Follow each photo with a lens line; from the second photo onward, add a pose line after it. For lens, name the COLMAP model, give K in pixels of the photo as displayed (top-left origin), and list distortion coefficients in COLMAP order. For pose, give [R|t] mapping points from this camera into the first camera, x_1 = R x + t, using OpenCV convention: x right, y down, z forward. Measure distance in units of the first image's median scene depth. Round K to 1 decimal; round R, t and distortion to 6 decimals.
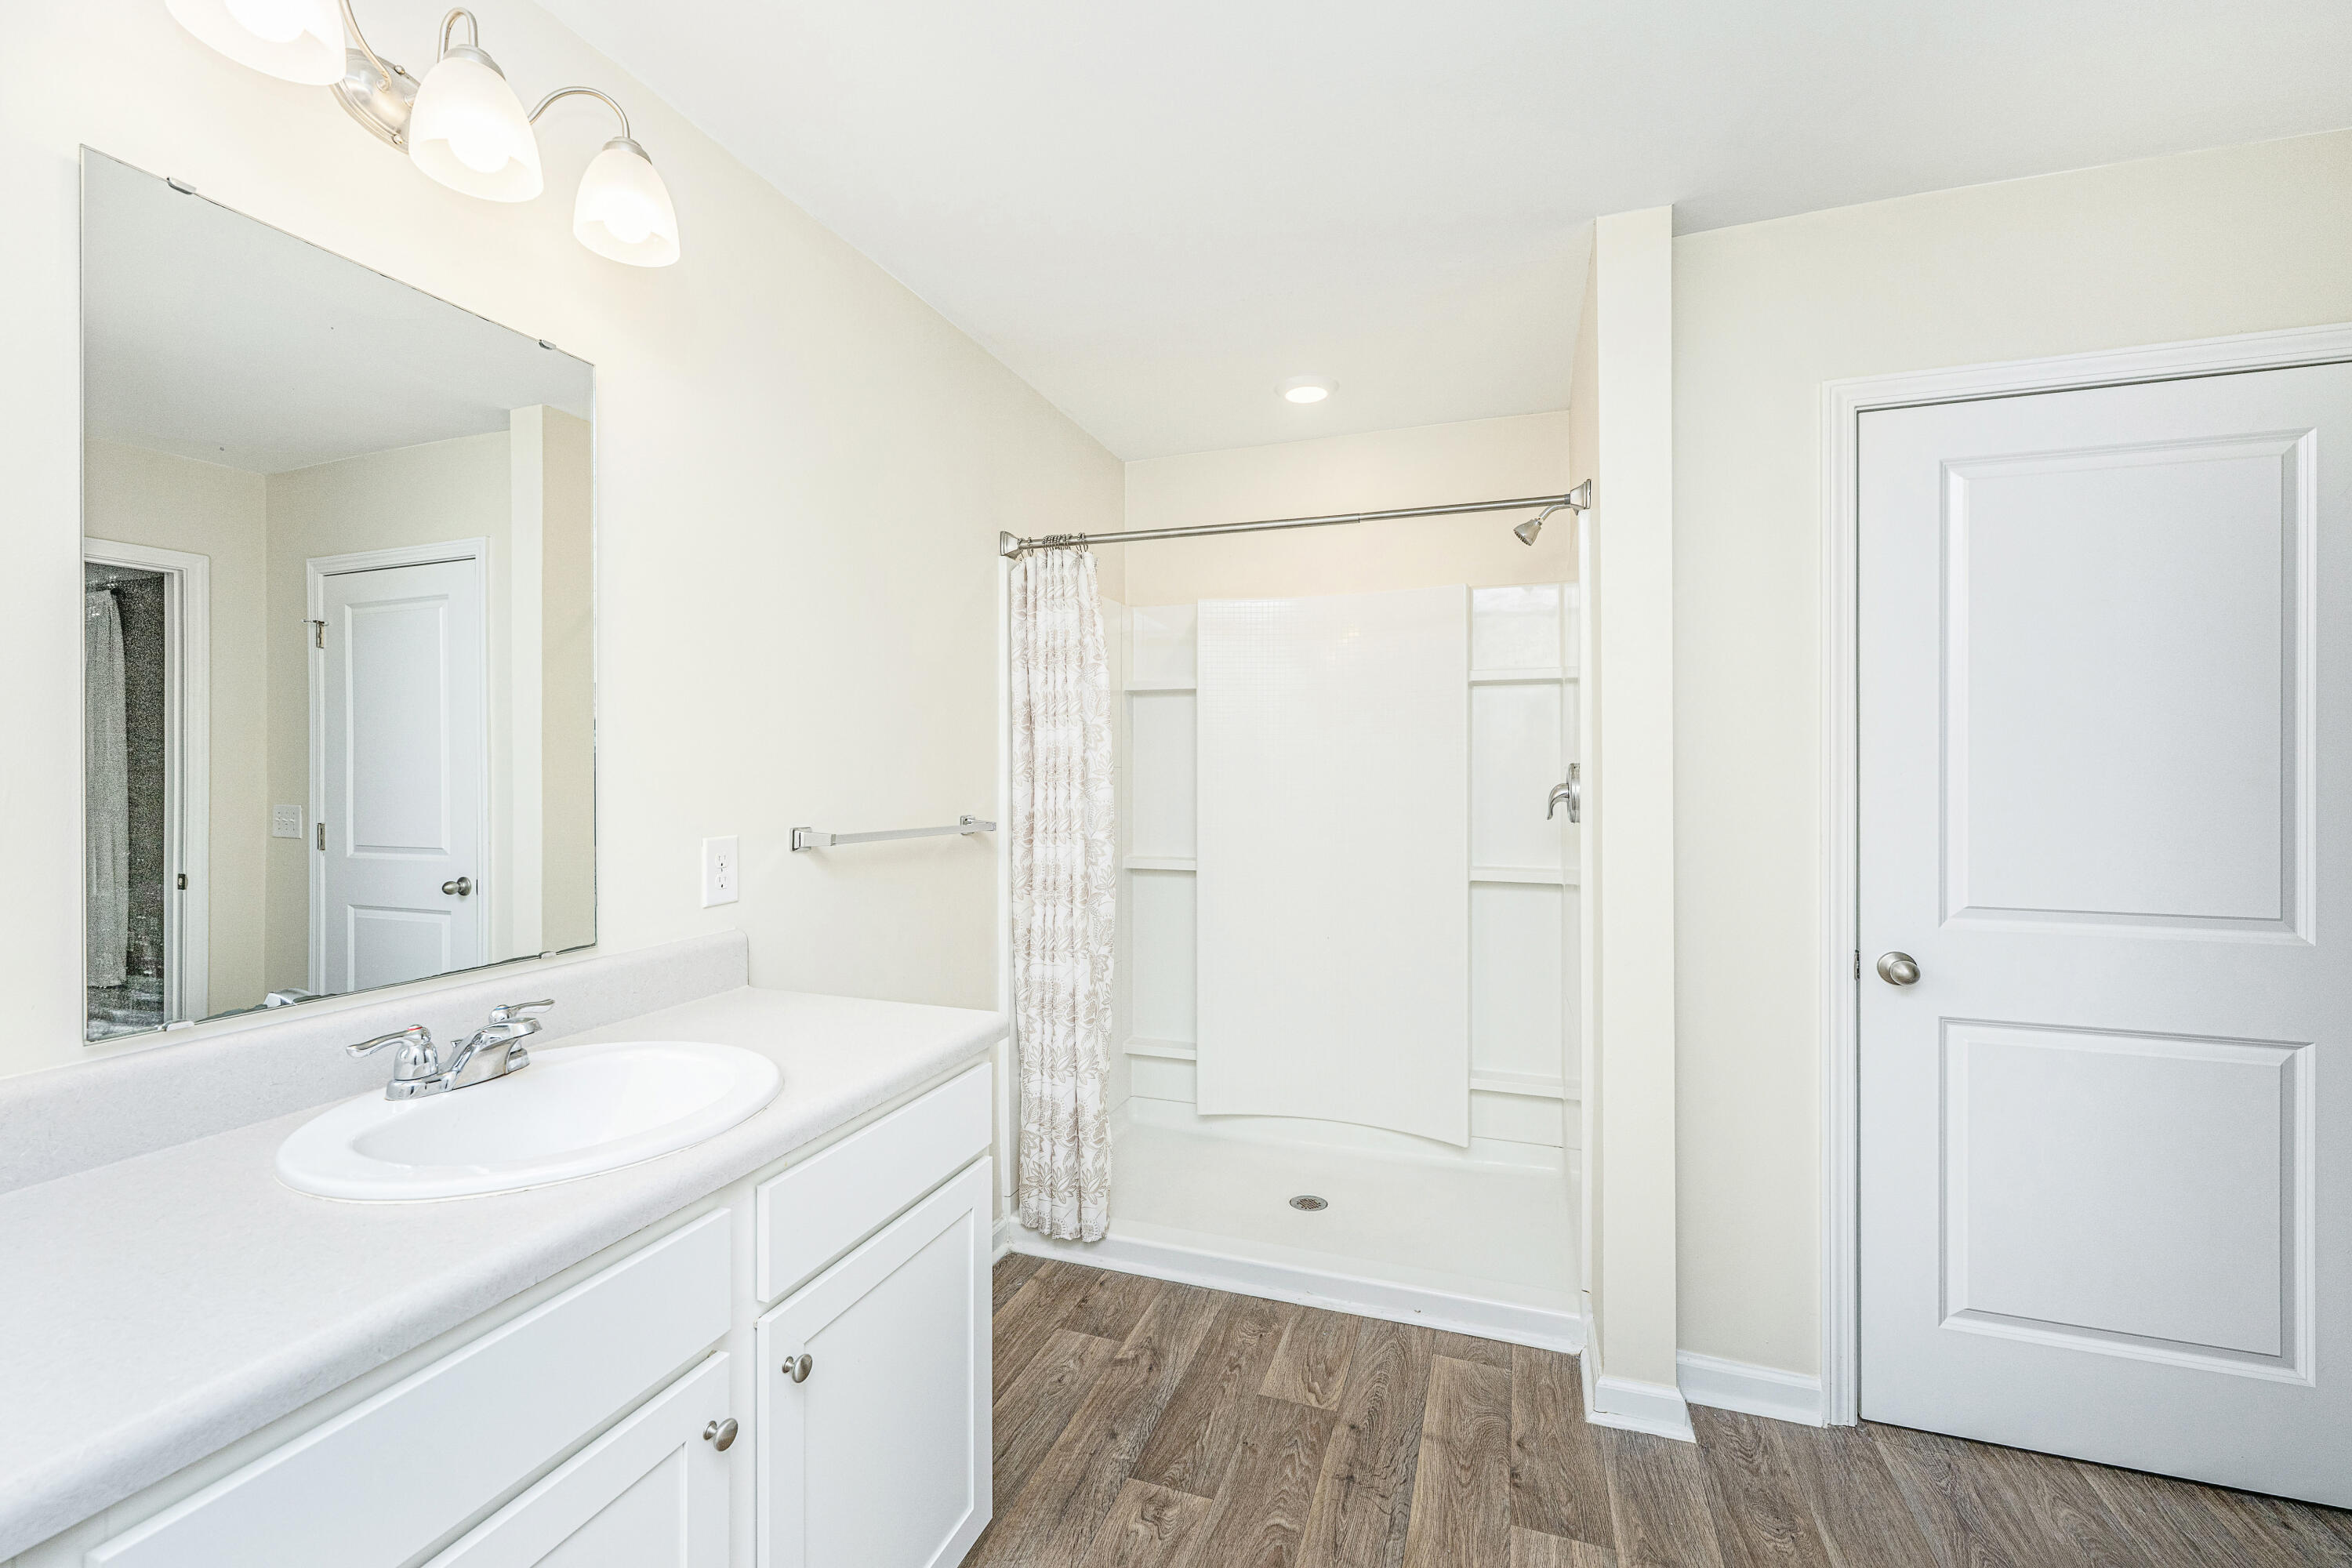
lens RADIAL K [[971.2, 0, 1136.4], [0, 971.2, 777.5], [0, 0, 1]] dist [0.000916, 0.000074]
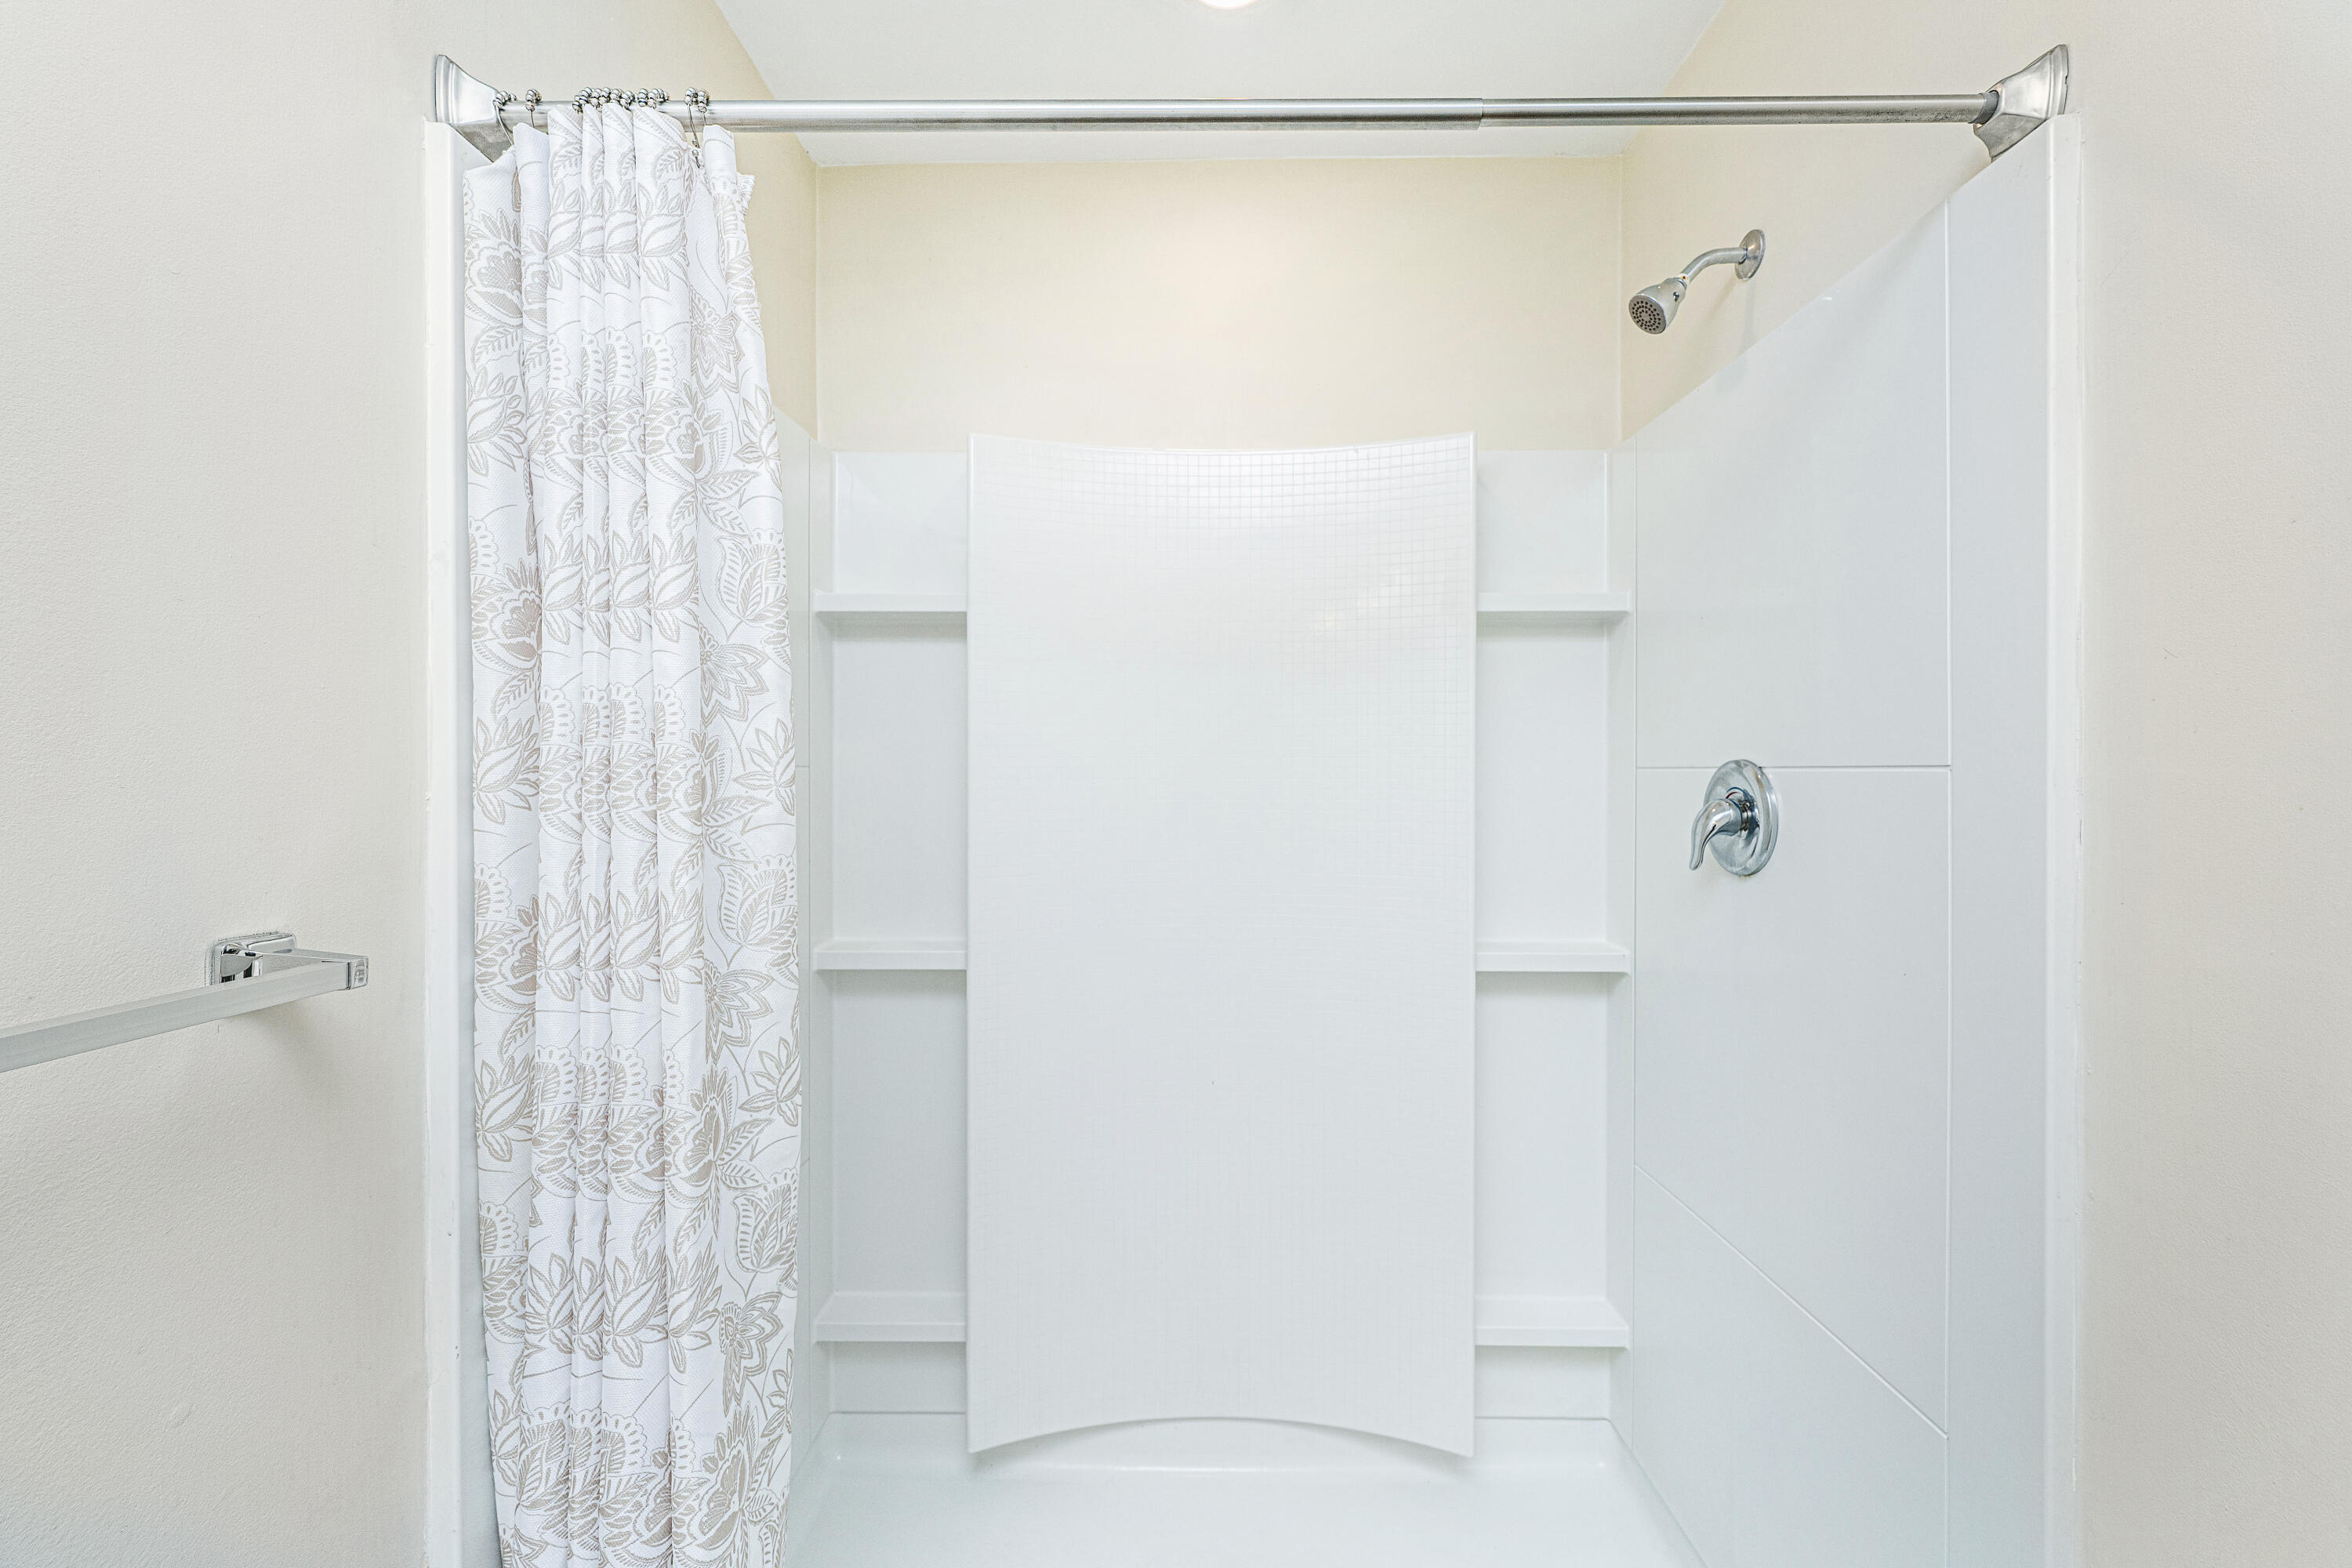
lens RADIAL K [[971.2, 0, 1136.4], [0, 971.2, 777.5], [0, 0, 1]] dist [0.000916, 0.000074]
pose [[0.948875, -0.000040, 0.315651, -0.017549], [-0.000317, 0.999999, 0.001081, -0.007040], [-0.315651, -0.001126, 0.948875, 0.627412]]
